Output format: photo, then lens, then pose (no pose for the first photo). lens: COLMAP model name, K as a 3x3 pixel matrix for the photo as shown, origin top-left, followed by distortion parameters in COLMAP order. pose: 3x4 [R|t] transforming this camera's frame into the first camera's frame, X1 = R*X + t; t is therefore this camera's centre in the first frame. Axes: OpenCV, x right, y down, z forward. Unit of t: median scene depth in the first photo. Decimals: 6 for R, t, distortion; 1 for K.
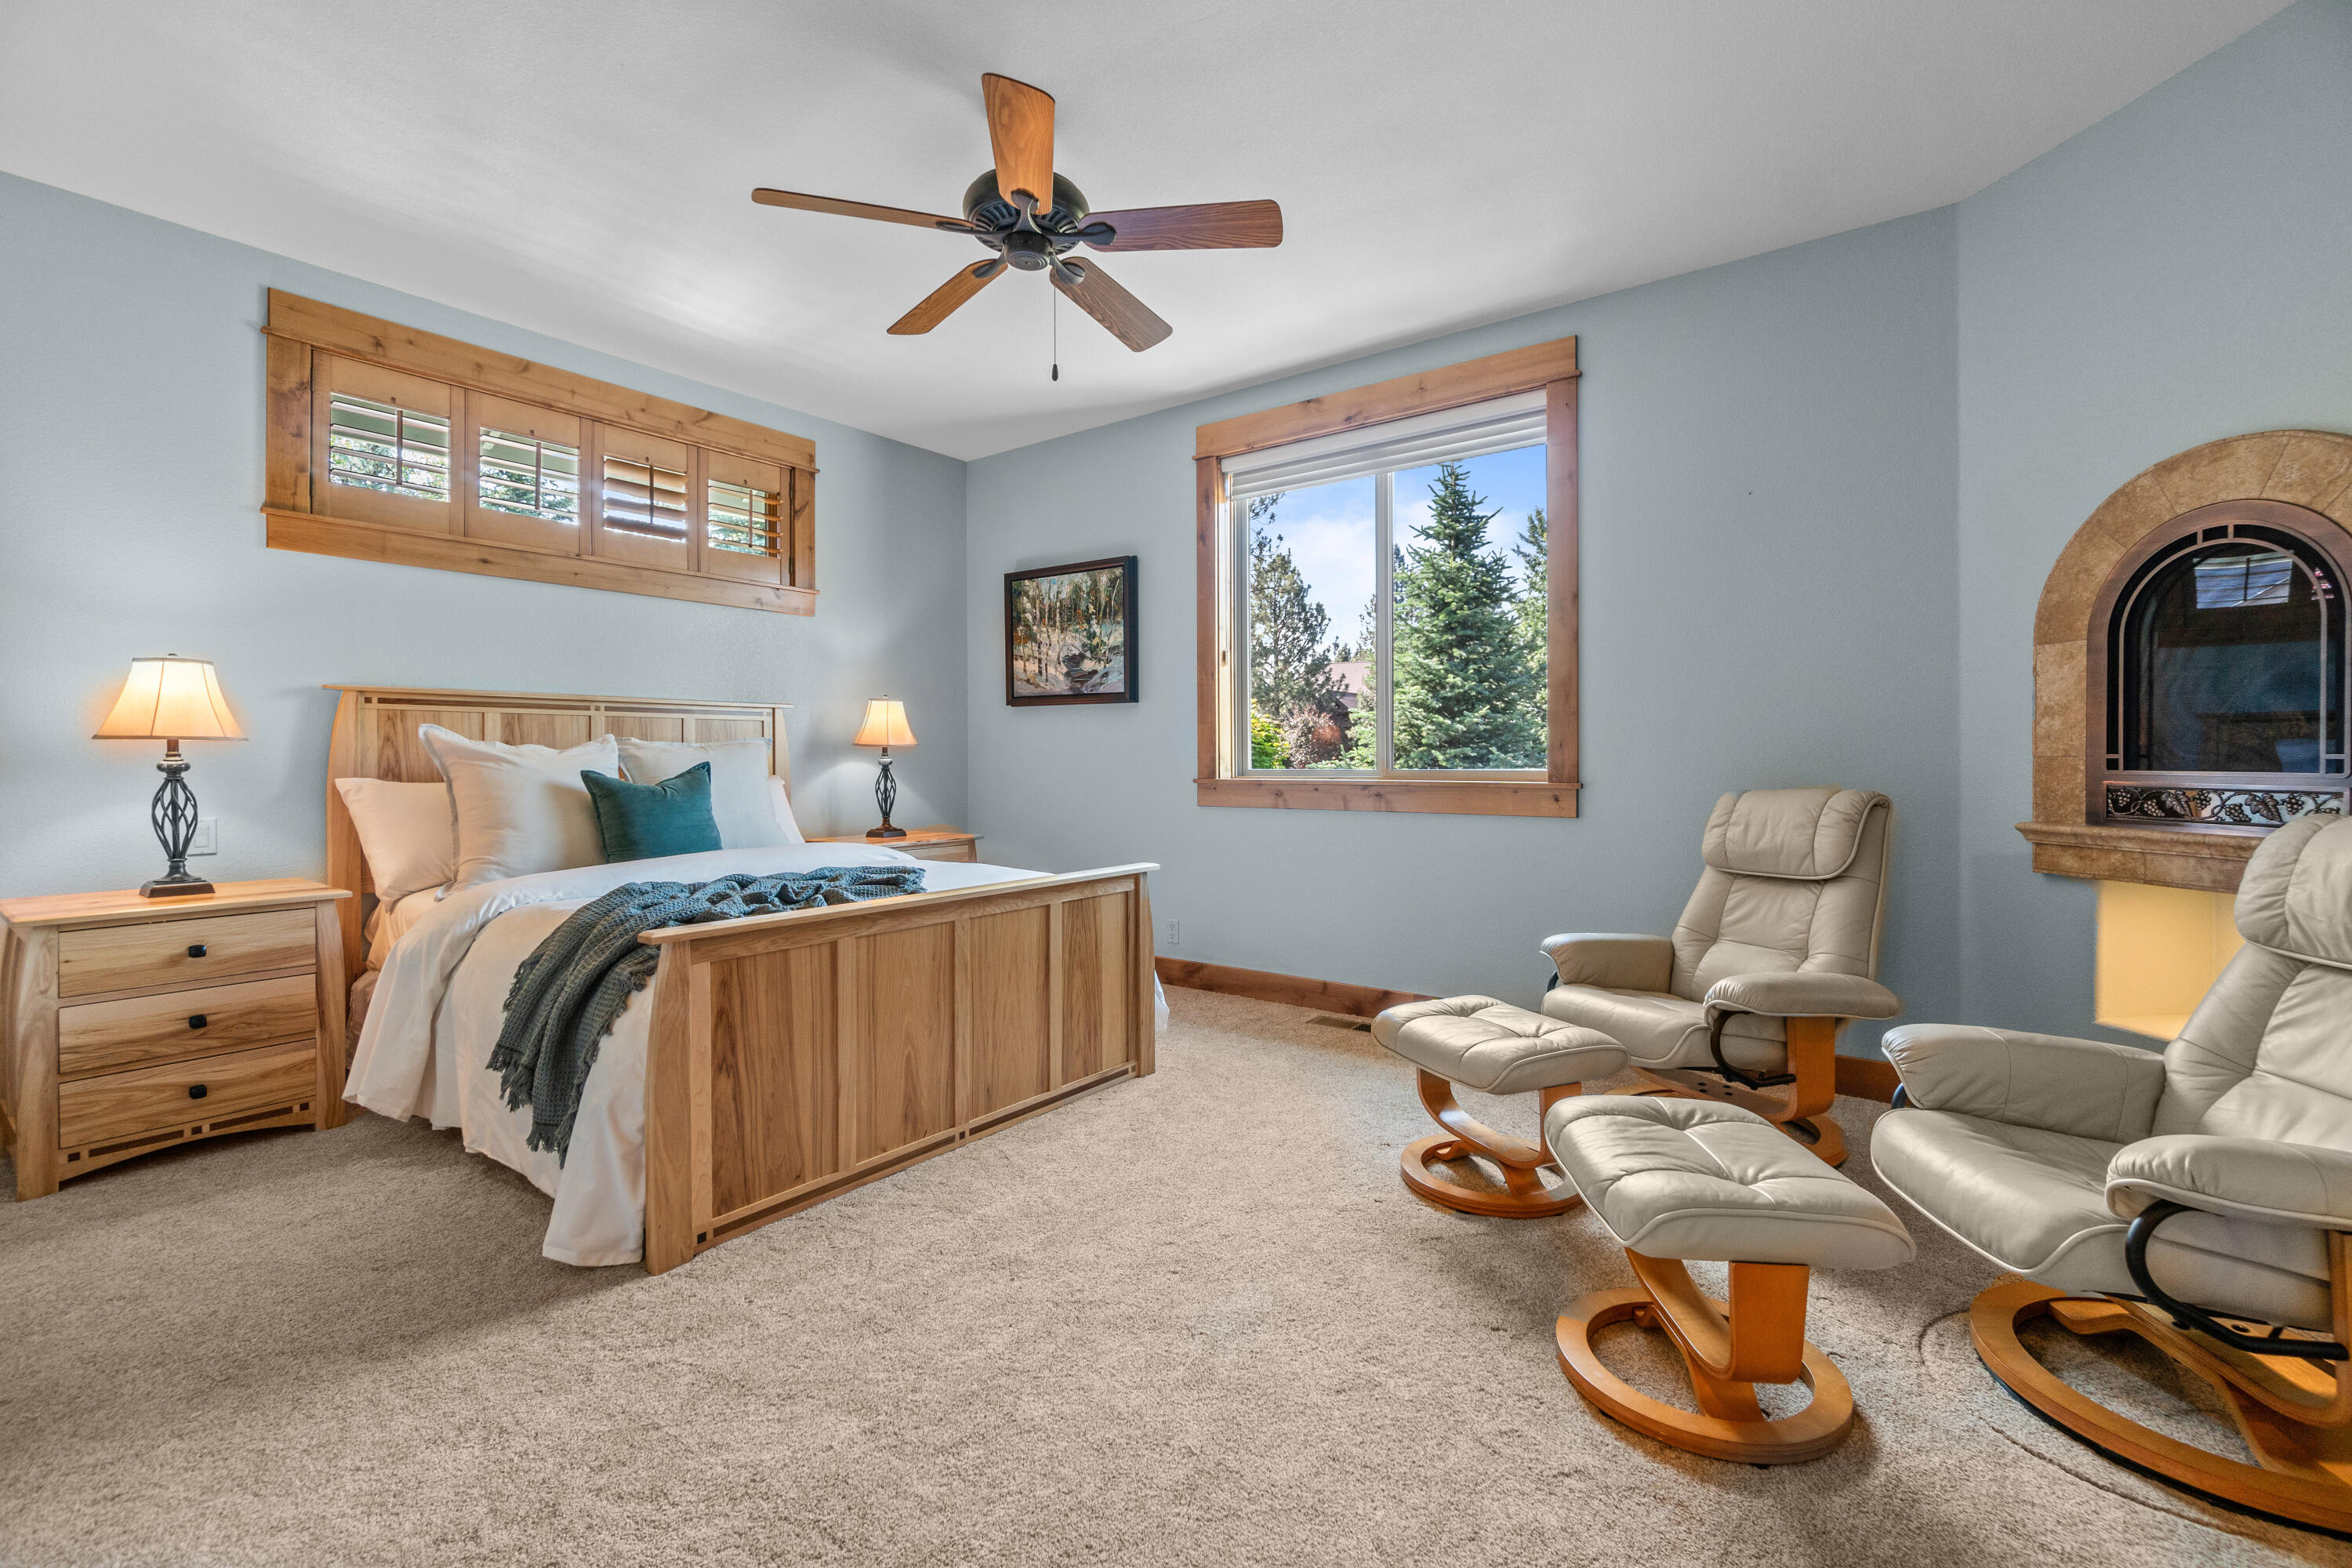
lens RADIAL K [[1008.6, 0, 1177.4], [0, 1008.6, 775.0], [0, 0, 1]] dist [-0.000643, -0.000315]
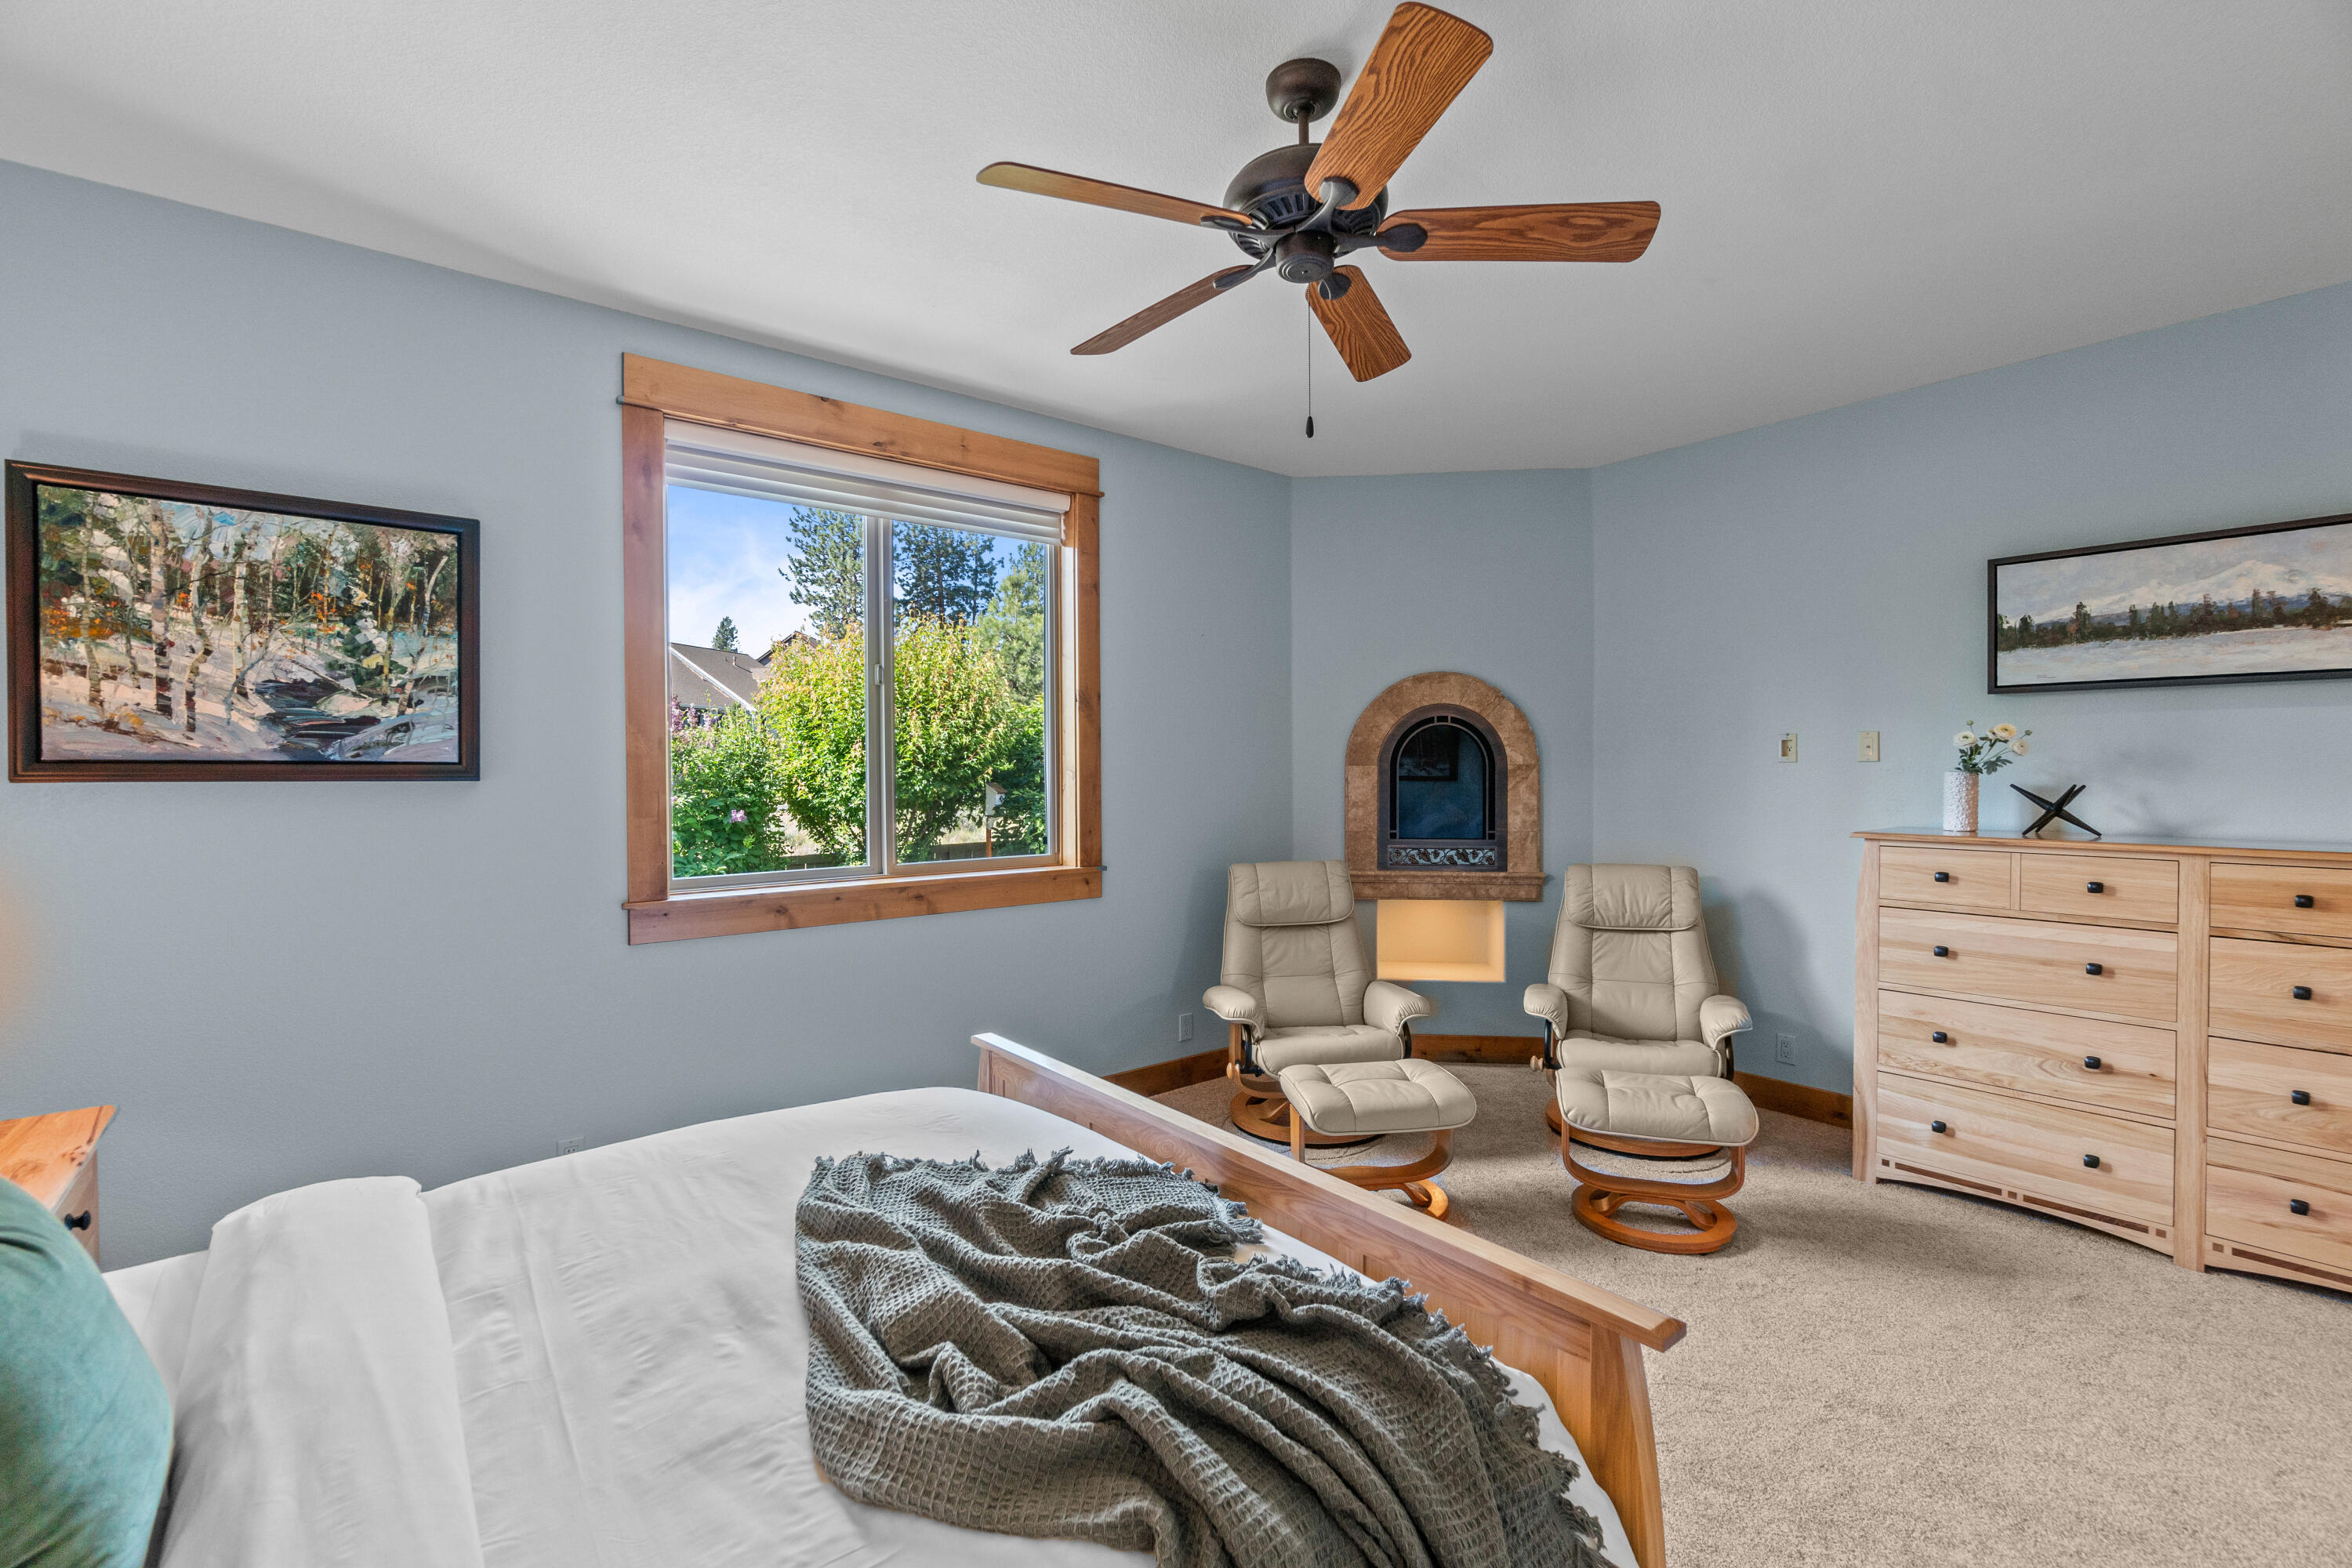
lens RADIAL K [[1008.6, 0, 1177.4], [0, 1008.6, 775.0], [0, 0, 1]] dist [-0.000643, -0.000315]
pose [[0.255233, -0.008422, 0.966843, -0.485641], [0.017740, 0.999835, 0.004026, -0.070299], [-0.966717, 0.016125, 0.255340, 0.477319]]
